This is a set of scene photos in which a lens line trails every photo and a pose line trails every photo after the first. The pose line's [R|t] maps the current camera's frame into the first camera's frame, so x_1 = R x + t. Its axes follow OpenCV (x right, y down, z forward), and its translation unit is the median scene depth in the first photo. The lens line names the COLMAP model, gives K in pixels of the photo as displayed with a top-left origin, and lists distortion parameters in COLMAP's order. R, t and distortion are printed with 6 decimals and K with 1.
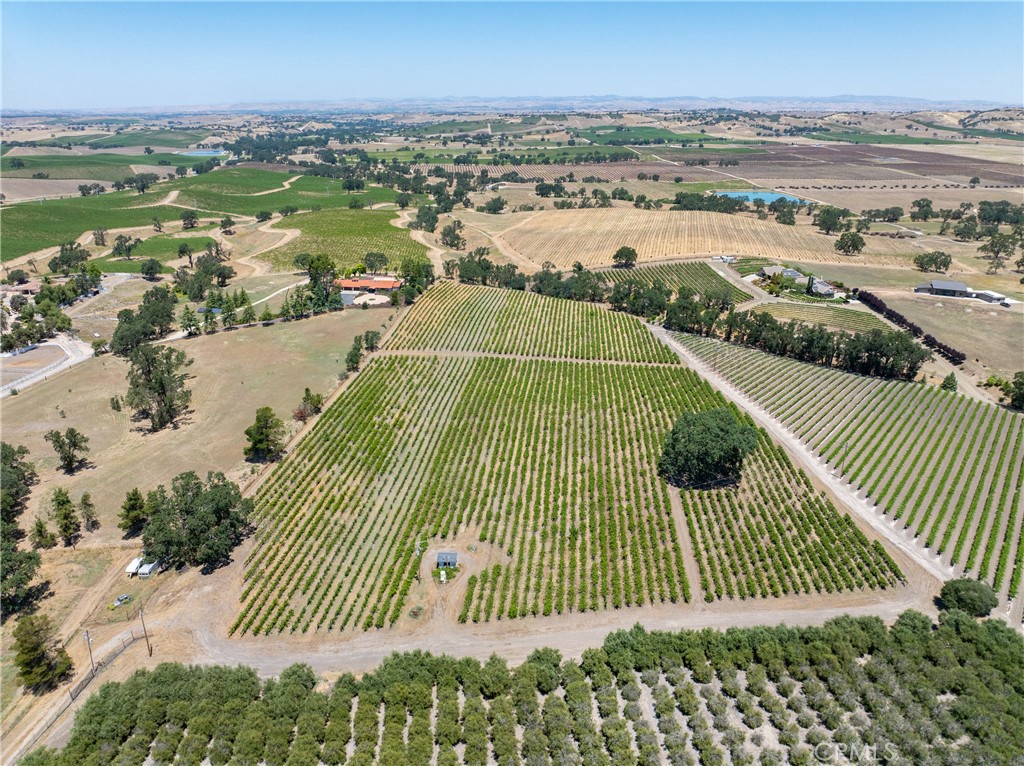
lens RADIAL K [[716.1, 0, 514.1], [0, 716.1, 380.5], [0, 0, 1]] dist [-0.038904, 0.002055]
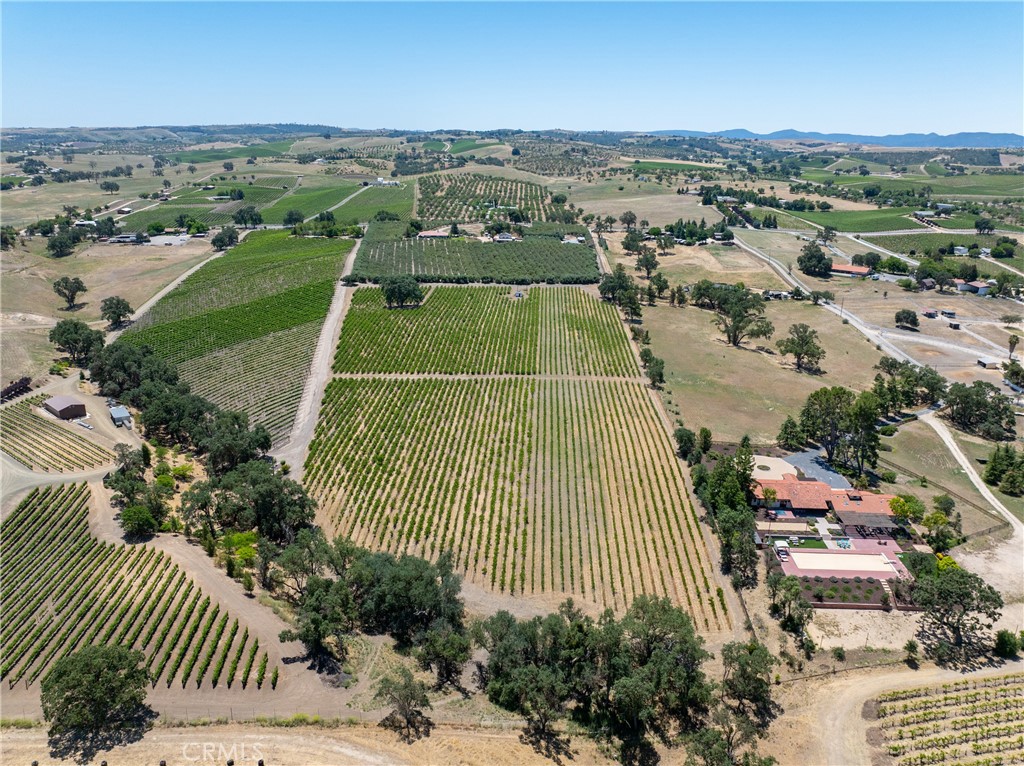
lens RADIAL K [[716.1, 0, 514.1], [0, 716.1, 380.5], [0, 0, 1]] dist [-0.038904, 0.002055]
pose [[-0.999002, 0.003153, -0.044563, 0.024380], [-0.026017, 0.769818, 0.637733, -0.616227], [0.036316, 0.638256, -0.768967, 1.648461]]
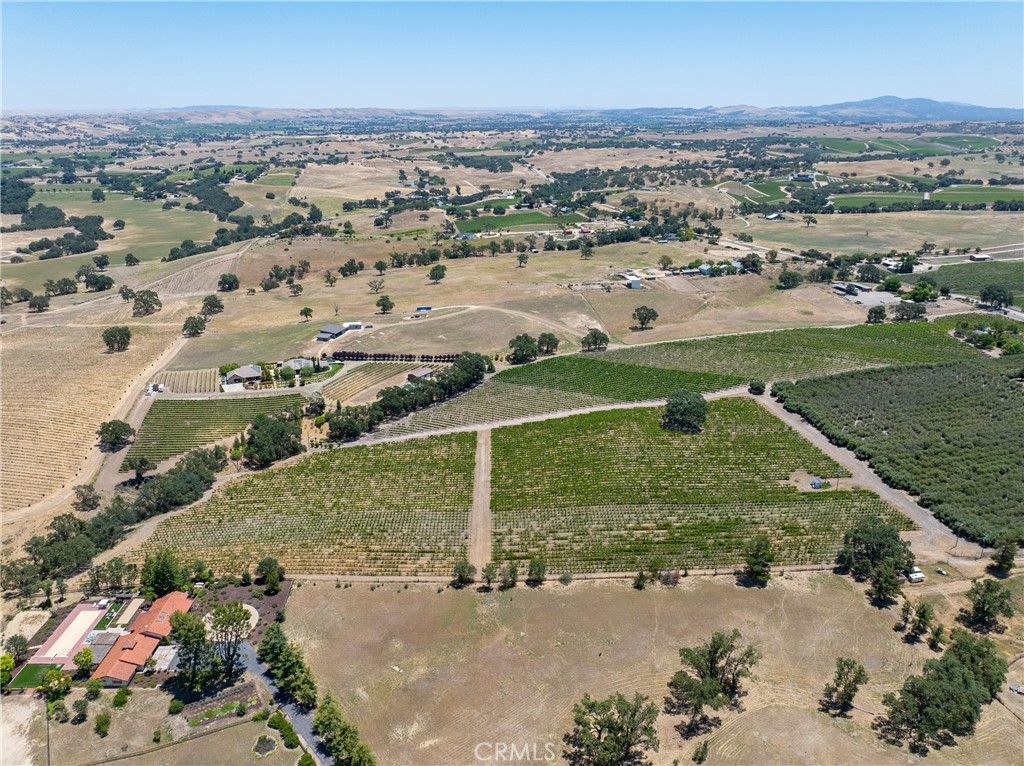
lens RADIAL K [[716.1, 0, 514.1], [0, 716.1, 380.5], [0, 0, 1]] dist [-0.038904, 0.002055]
pose [[-0.120880, -0.354532, 0.927197, -0.868063], [0.355430, 0.856662, 0.373899, -0.521254], [-0.926854, 0.374750, 0.022458, 0.812253]]
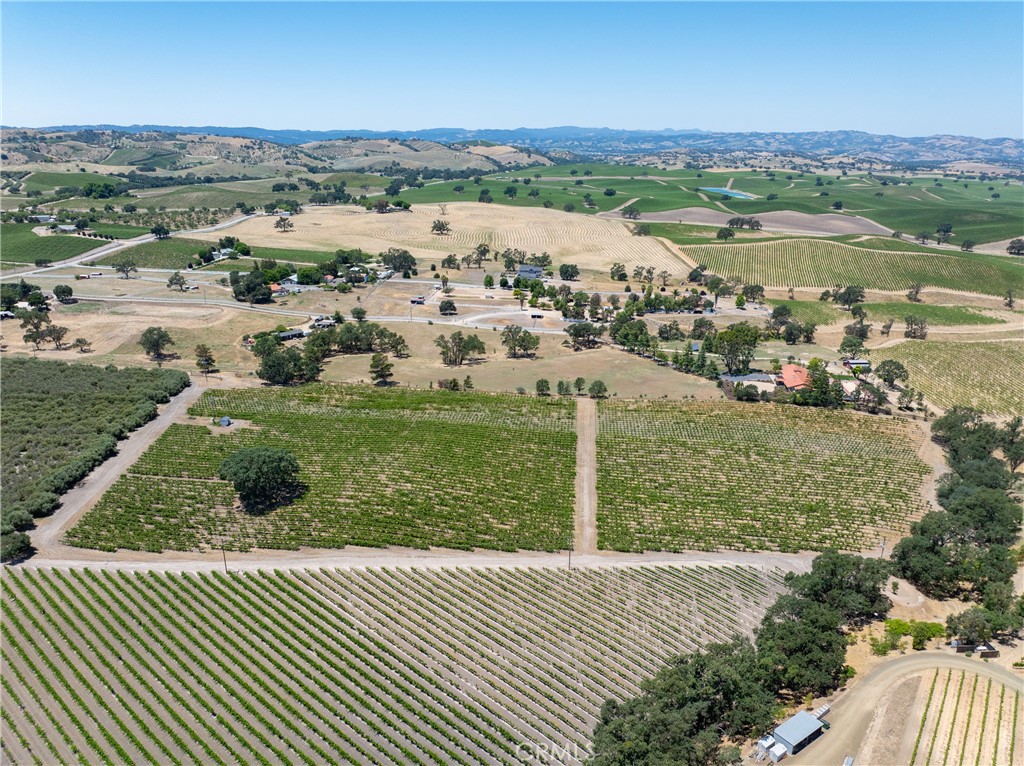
lens RADIAL K [[709.6, 0, 513.7], [0, 709.6, 393.4], [0, 0, 1]] dist [-0.035443, 0.000254]
pose [[-0.001120, 0.342352, -0.939571, 0.805000], [-0.369124, 0.873078, 0.318564, -0.338732], [0.929380, 0.347174, 0.125393, 0.716828]]
